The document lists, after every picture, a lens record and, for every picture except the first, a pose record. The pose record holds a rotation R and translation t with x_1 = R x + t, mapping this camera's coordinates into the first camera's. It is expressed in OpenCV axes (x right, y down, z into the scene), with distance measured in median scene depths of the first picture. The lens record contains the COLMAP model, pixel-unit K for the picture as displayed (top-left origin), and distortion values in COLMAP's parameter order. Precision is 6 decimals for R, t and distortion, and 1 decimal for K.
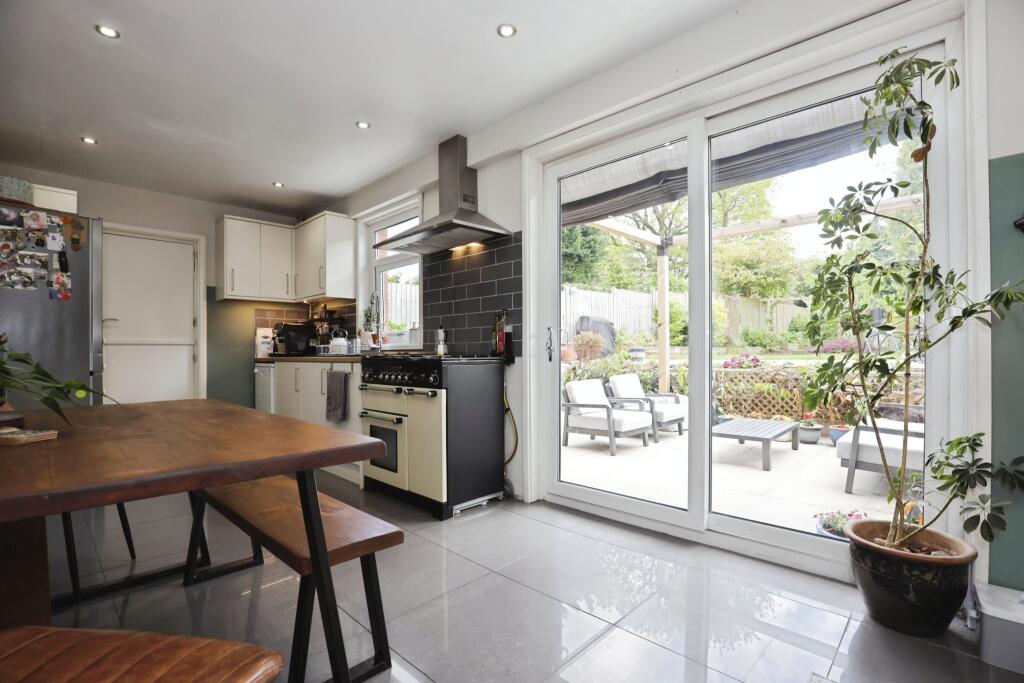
lens RADIAL K [[467.3, 0, 510.6], [0, 467.3, 349.9], [0, 0, 1]] dist [-0.019209, -0.000311]
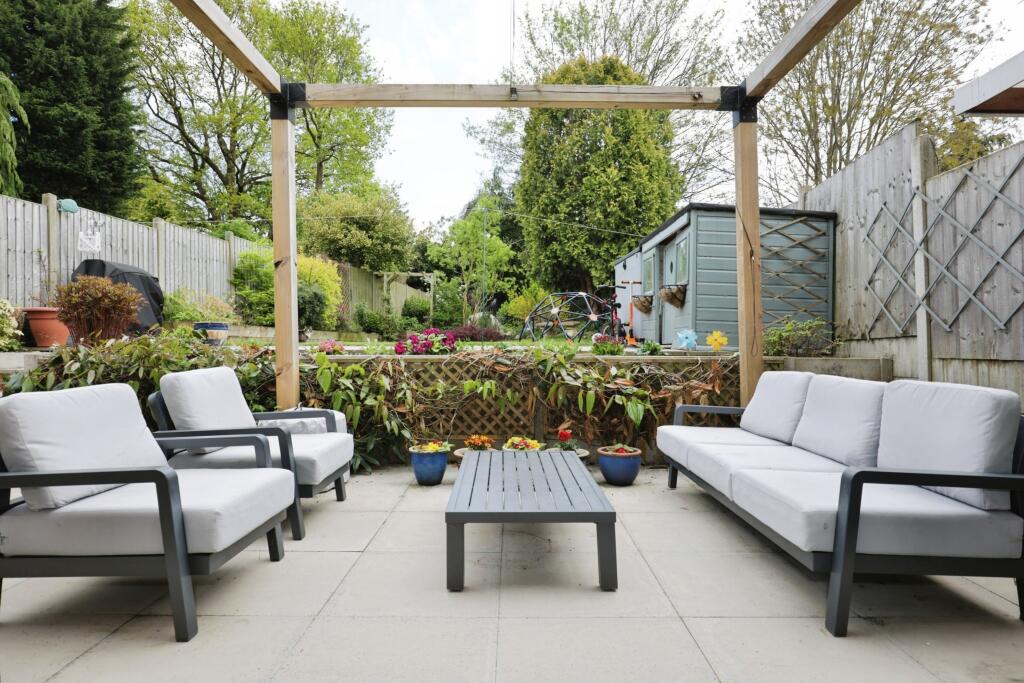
lens RADIAL K [[580.0, 0, 514.3], [0, 580.0, 359.4], [0, 0, 1]] dist [-0.017429, -0.002444]
pose [[0.712024, -0.008095, 0.702108, 0.069952], [-0.011760, 0.999656, 0.023452, 0.023682], [-0.702057, -0.024955, 0.711684, 0.366972]]
